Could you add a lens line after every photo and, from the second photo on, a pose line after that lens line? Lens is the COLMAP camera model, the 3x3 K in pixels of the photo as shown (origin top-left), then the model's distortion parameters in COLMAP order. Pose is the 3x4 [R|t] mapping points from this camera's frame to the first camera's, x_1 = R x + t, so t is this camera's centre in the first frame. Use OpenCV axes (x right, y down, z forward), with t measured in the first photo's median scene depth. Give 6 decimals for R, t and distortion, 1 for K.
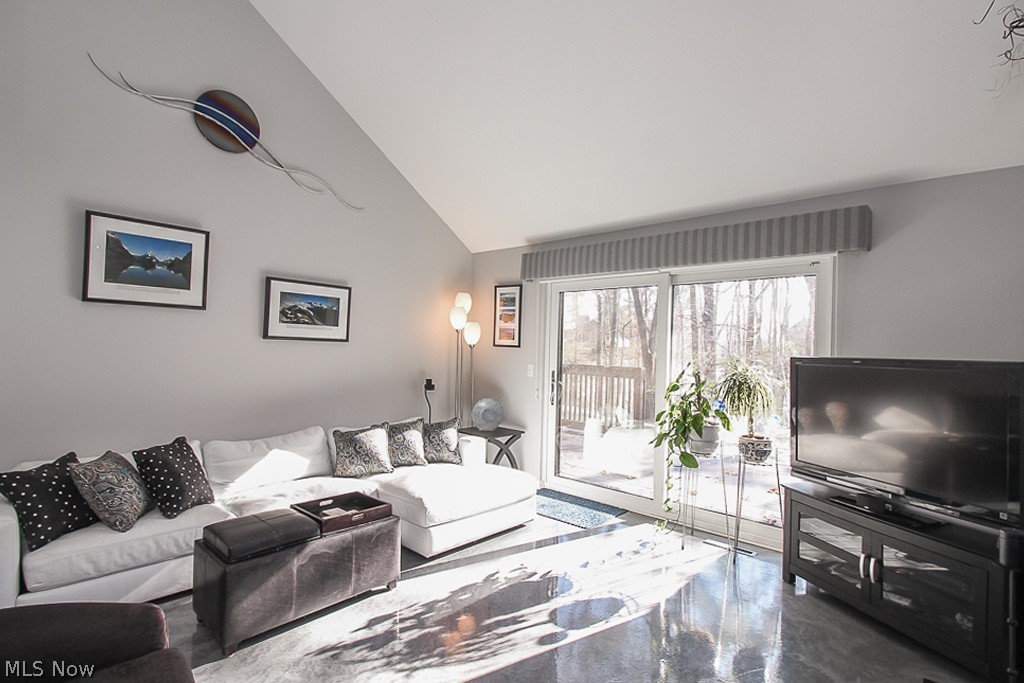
lens RADIAL K [[494.7, 0, 506.1], [0, 494.7, 343.9], [0, 0, 1]] dist [0.006592, -0.005535]
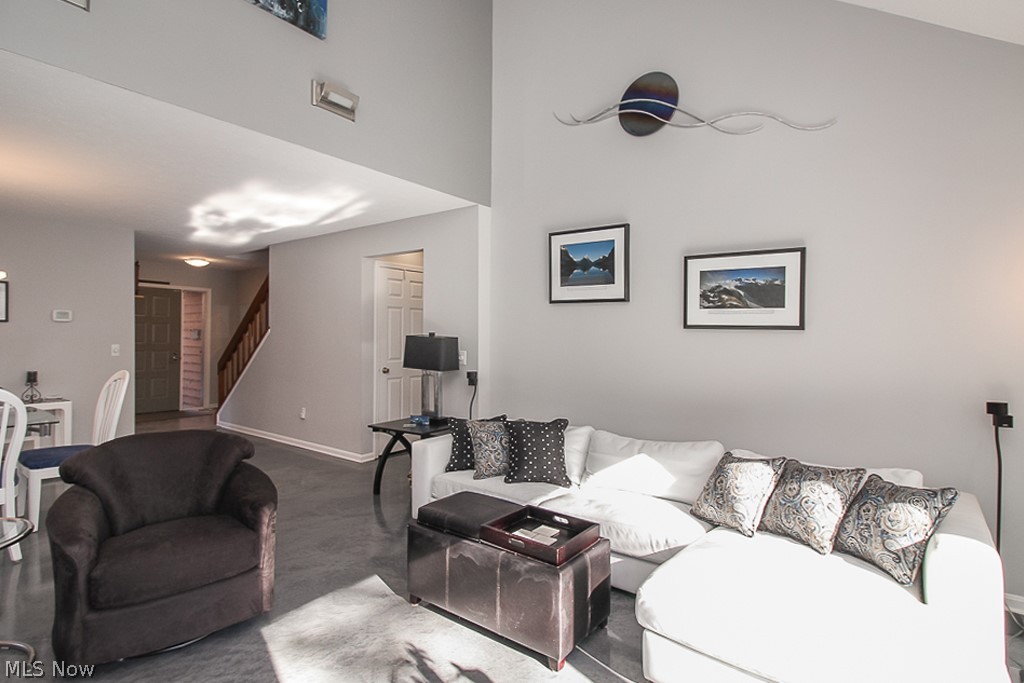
lens RADIAL K [[494.7, 0, 508.6], [0, 494.7, 333.8], [0, 0, 1]] dist [0.006592, -0.005535]
pose [[0.114278, -0.026280, -0.993101, 0.338653], [-0.000904, 0.999647, -0.026558, 0.022290], [0.993448, 0.003932, 0.114214, 0.600181]]
